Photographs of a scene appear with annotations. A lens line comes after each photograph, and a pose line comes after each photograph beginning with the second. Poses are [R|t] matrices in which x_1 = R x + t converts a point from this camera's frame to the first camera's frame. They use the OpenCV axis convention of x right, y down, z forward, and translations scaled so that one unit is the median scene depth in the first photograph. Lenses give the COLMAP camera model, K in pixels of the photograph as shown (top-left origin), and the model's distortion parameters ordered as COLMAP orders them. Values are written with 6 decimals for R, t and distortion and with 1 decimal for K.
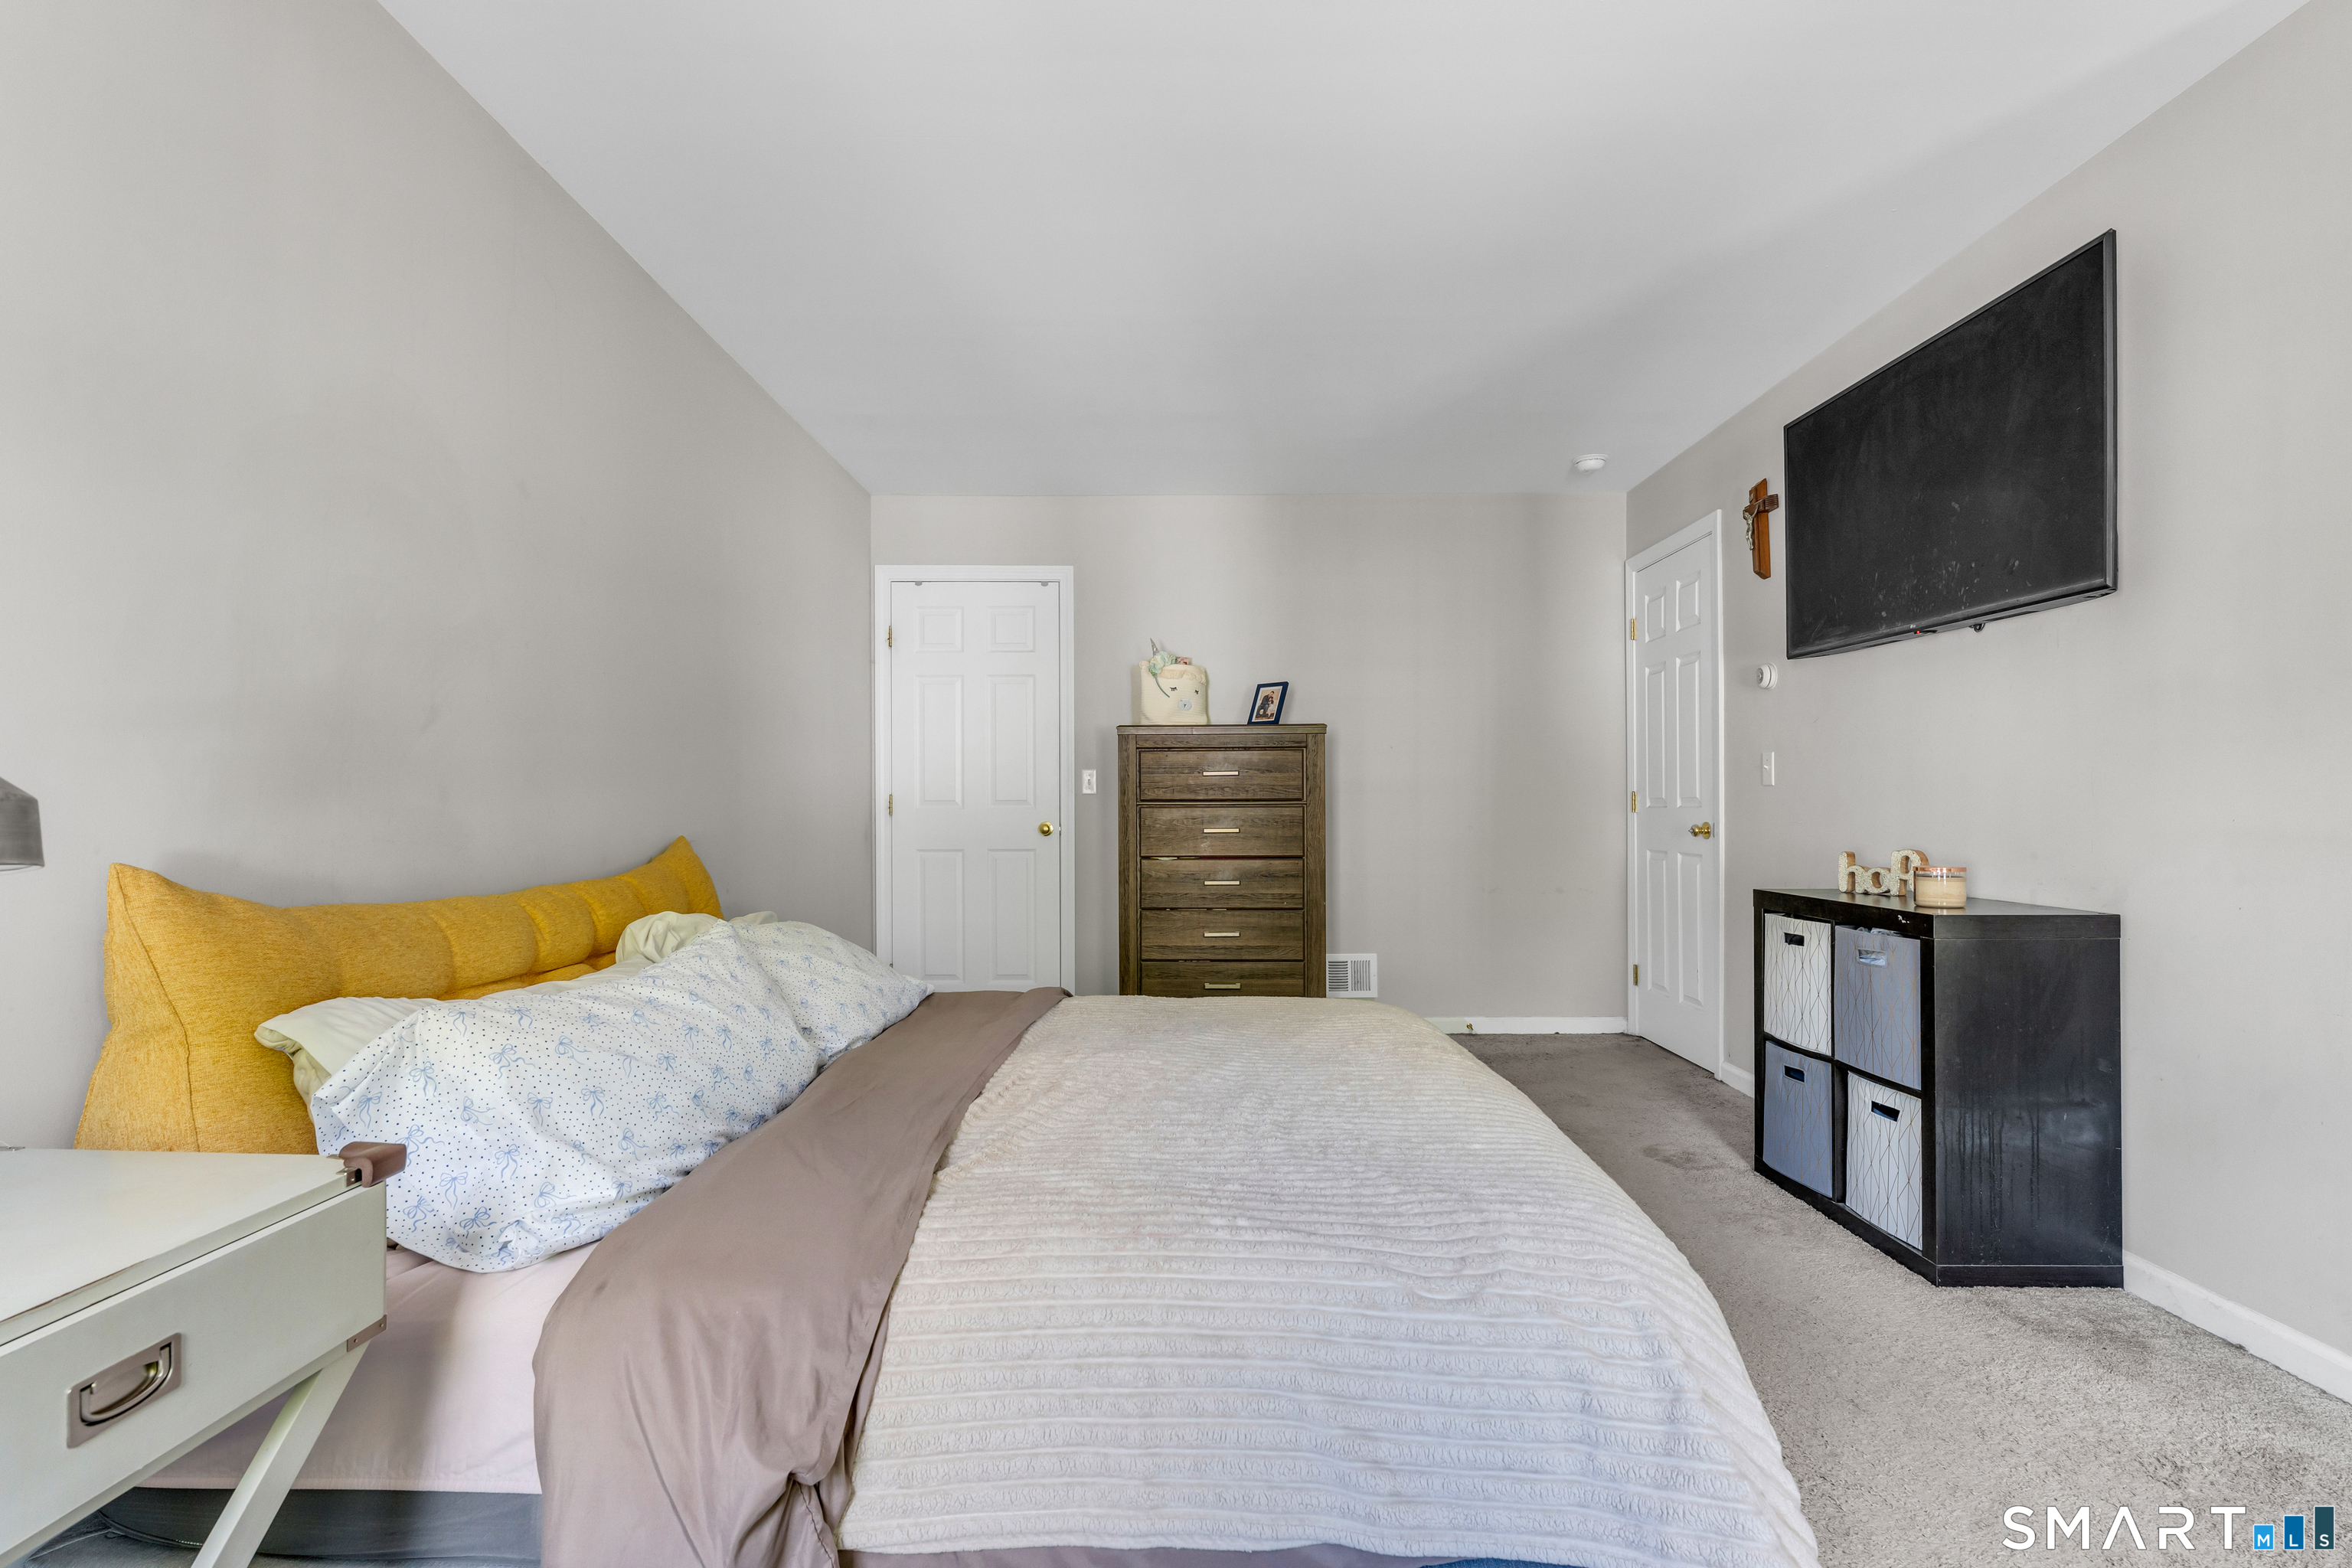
lens RADIAL K [[1199.8, 0, 1170.5], [0, 1199.8, 829.2], [0, 0, 1]] dist [-0.001448, -0.001518]
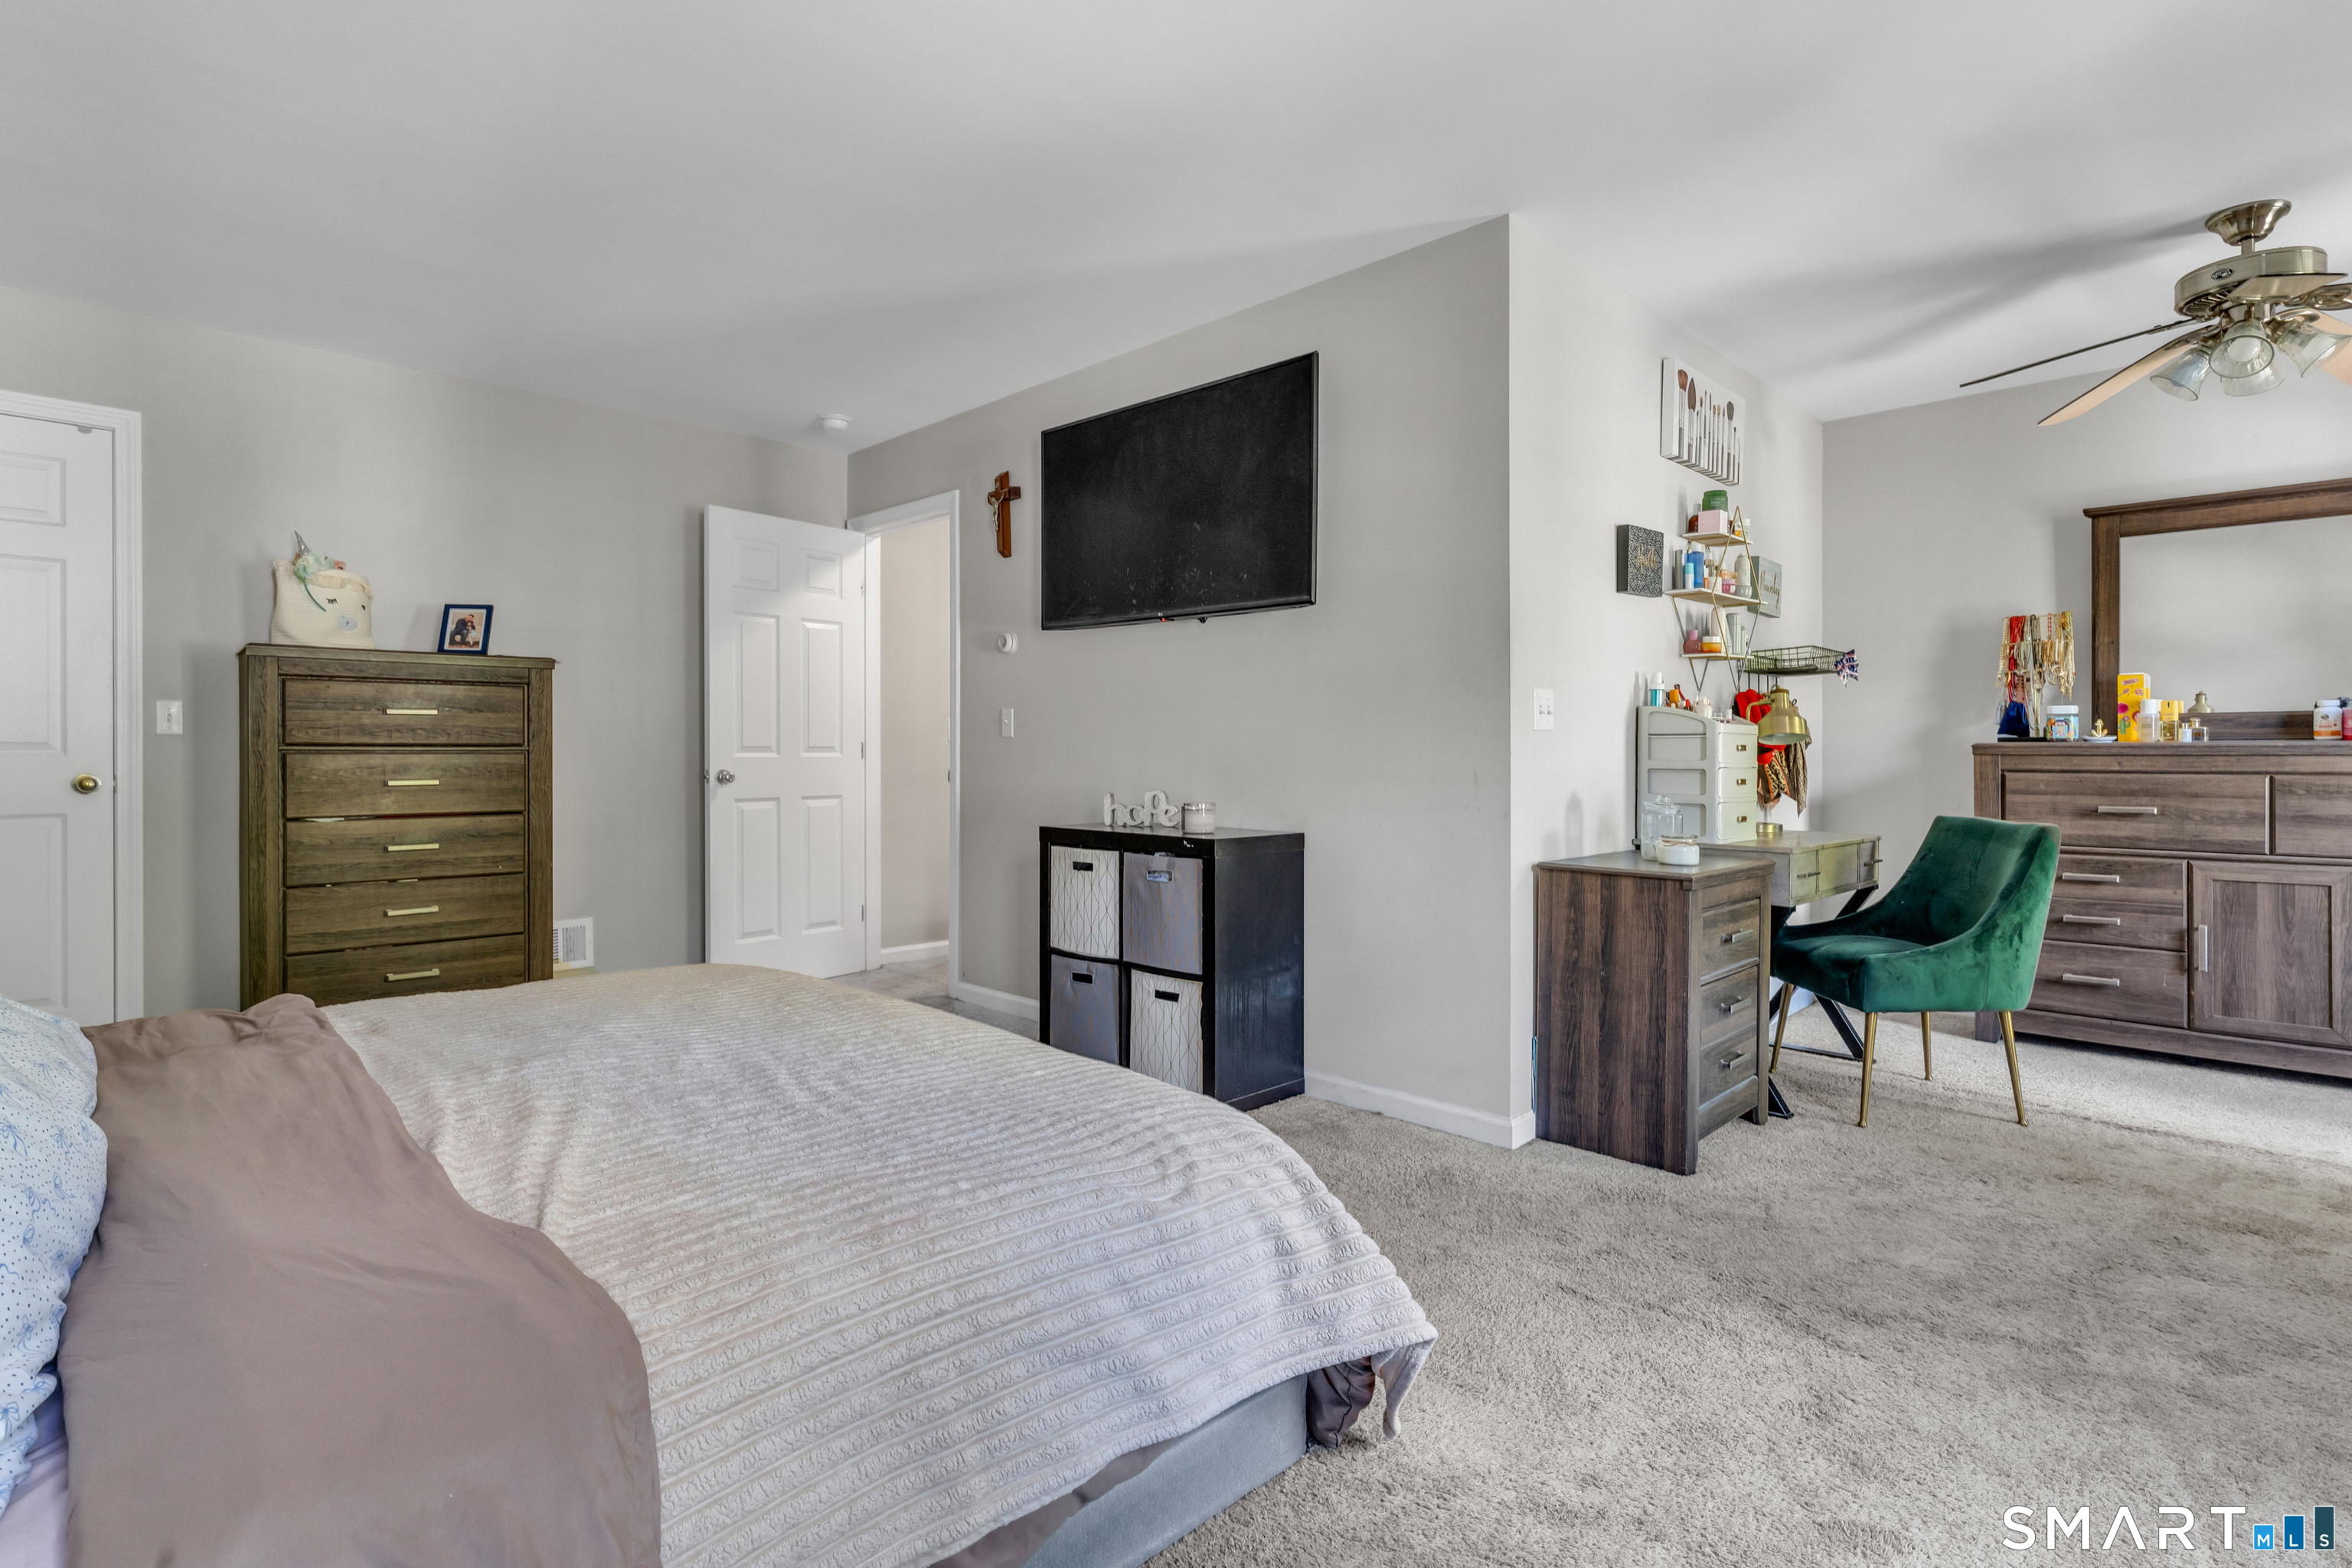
lens RADIAL K [[1190.9, 0, 1176.0], [0, 1190.9, 784.0], [0, 0, 1]] dist [-0.000863, -0.000664]
pose [[0.685662, -0.015475, 0.727756, -0.264485], [0.009223, 0.999878, 0.012571, -0.004403], [-0.727862, -0.001907, 0.685721, 0.107926]]
